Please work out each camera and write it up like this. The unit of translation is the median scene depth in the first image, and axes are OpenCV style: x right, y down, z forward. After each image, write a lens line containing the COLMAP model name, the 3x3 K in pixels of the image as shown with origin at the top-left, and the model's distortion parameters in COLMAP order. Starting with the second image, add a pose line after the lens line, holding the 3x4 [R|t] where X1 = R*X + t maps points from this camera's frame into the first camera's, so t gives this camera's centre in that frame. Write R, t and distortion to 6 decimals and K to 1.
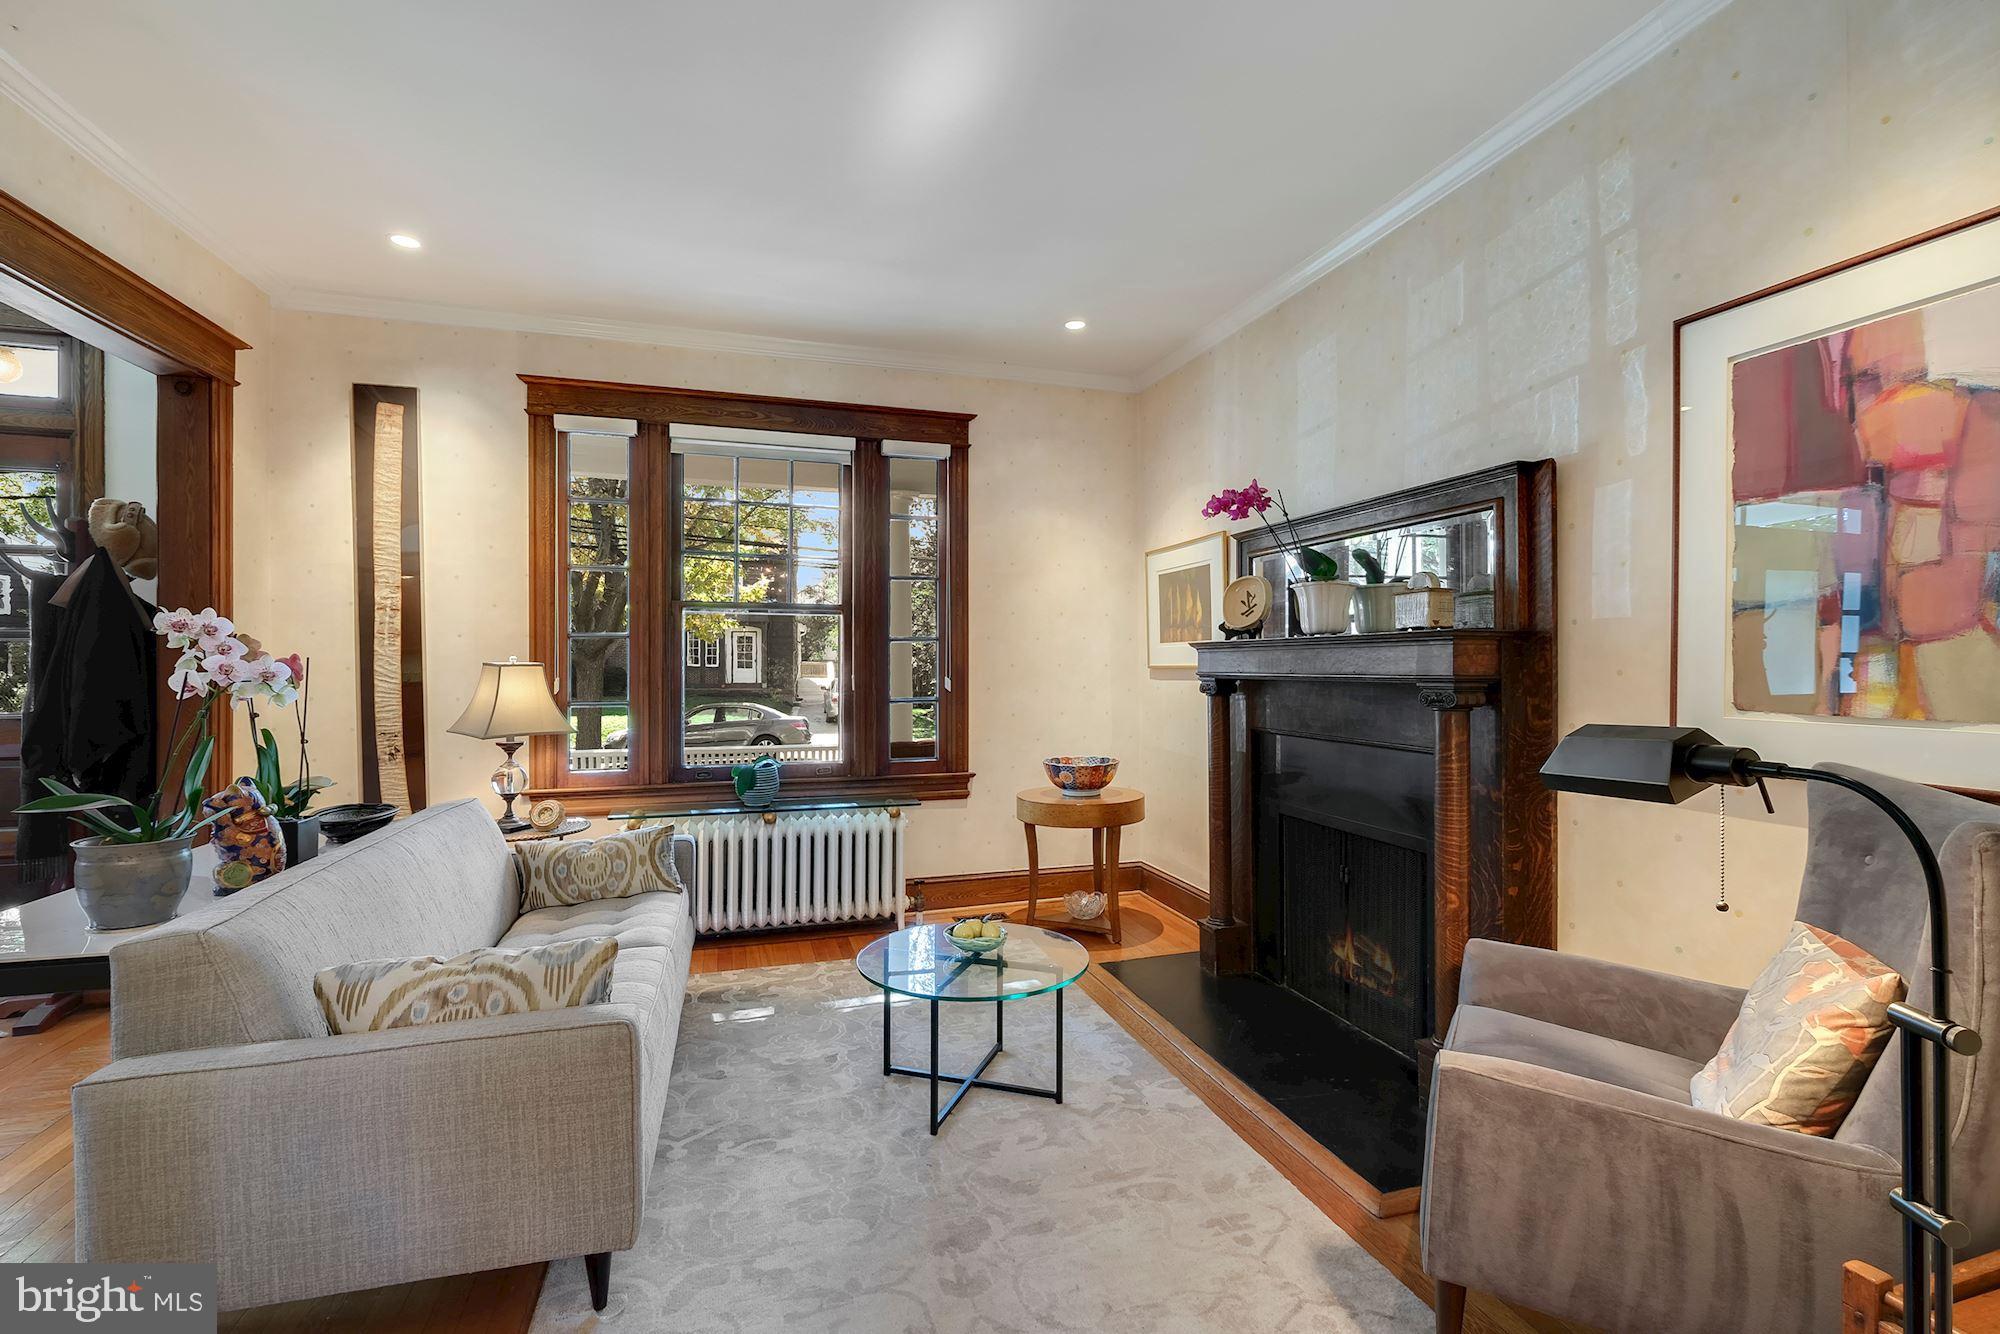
lens RADIAL K [[891.7, 0, 1005.3], [0, 891.7, 664.3], [0, 0, 1]] dist [-0.000711, 0.000067]
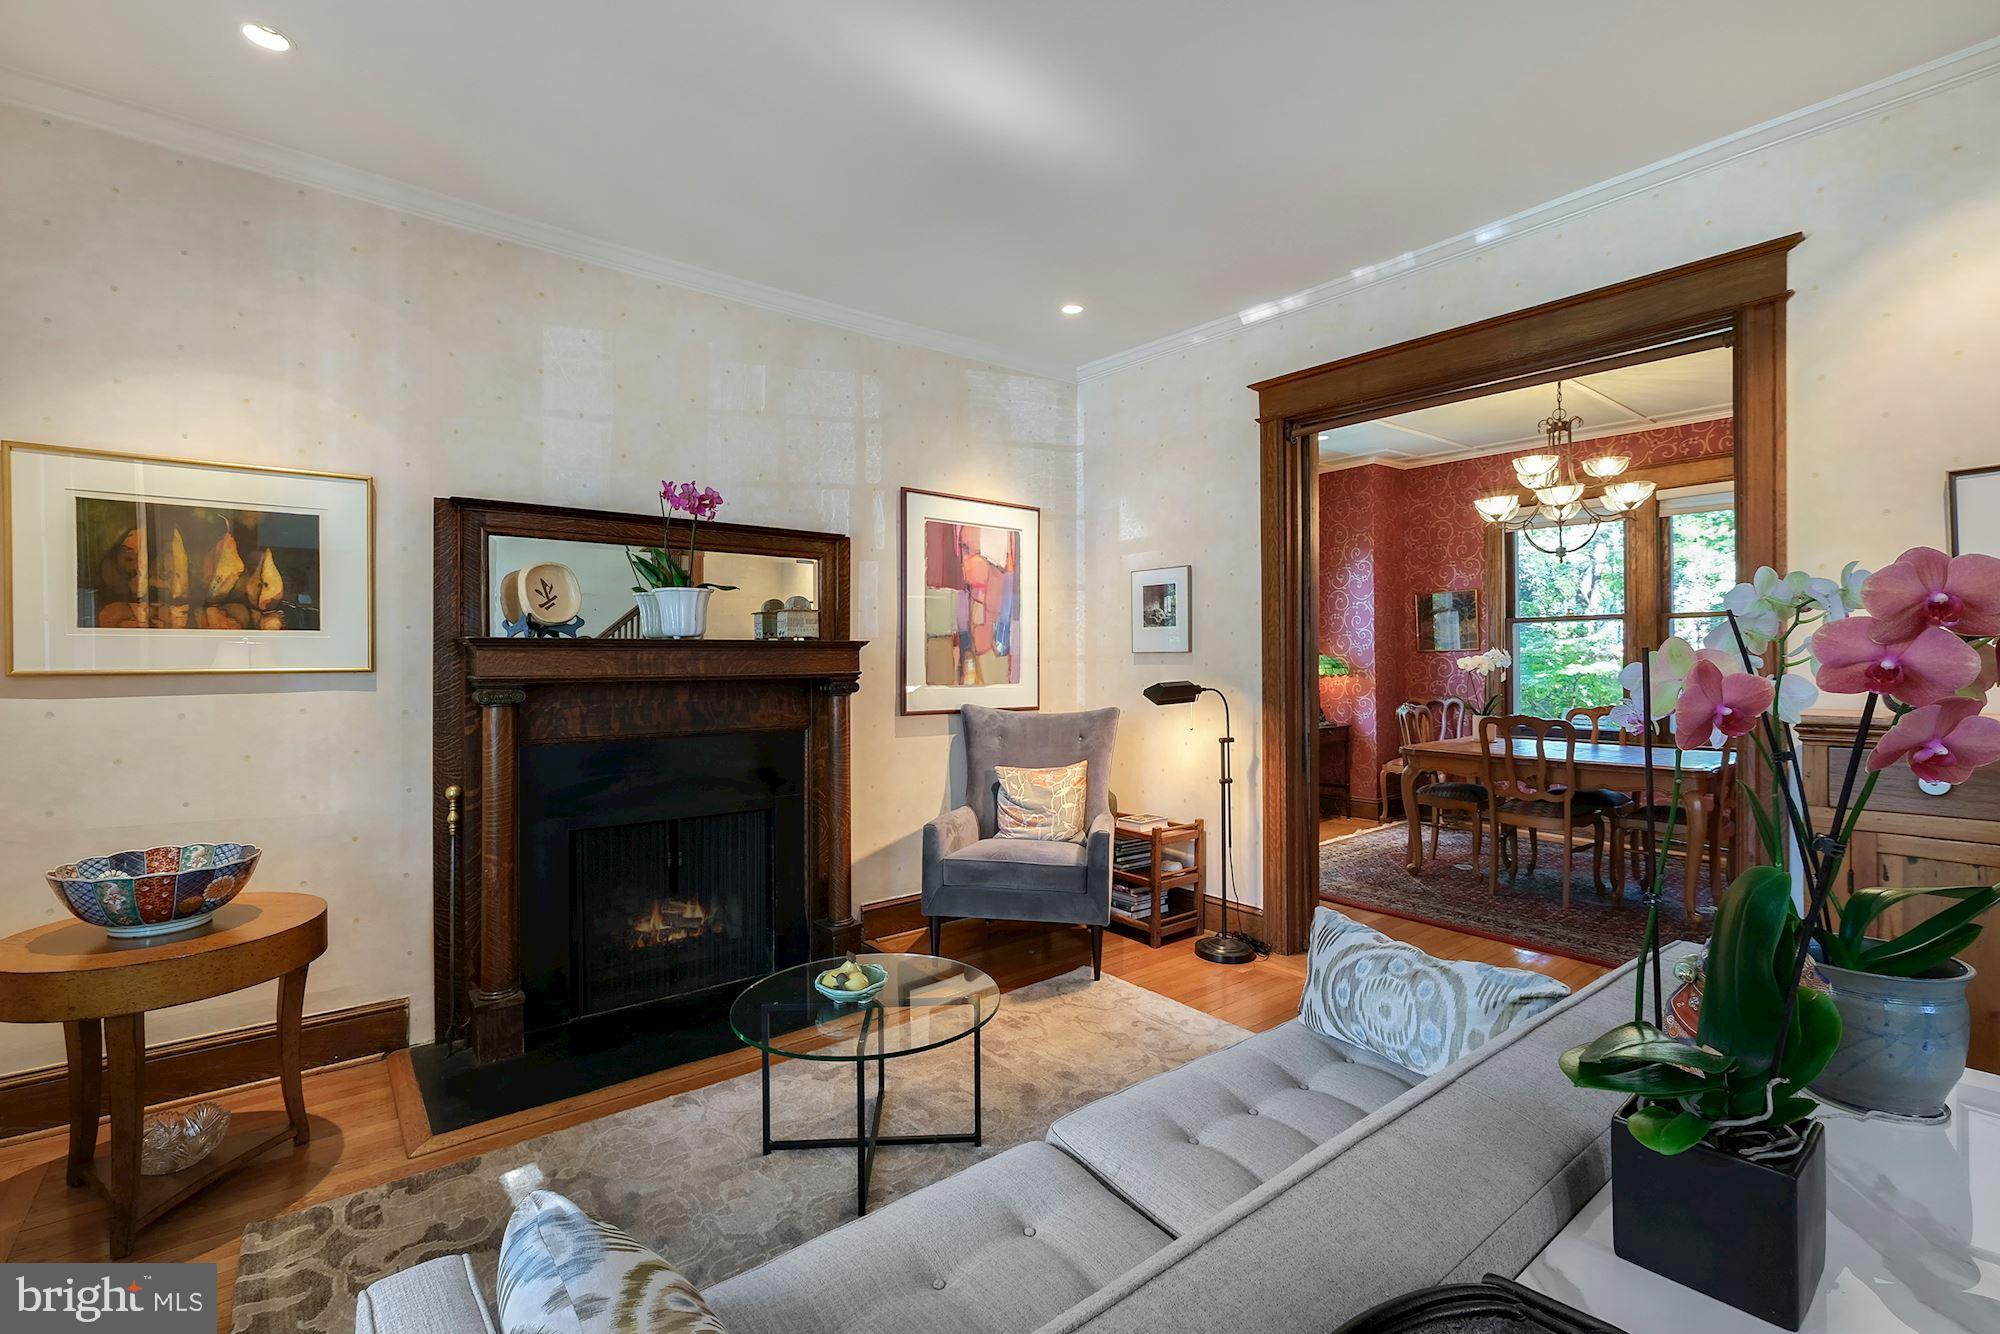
lens RADIAL K [[891.7, 0, 1007.6], [0, 891.7, 657.3], [0, 0, 1]] dist [-0.000711, 0.000067]
pose [[-0.371867, 0.003581, 0.928279, -1.131753], [0.001991, 0.999993, -0.003060, -0.007315], [-0.928284, 0.000710, -0.371872, 1.502262]]
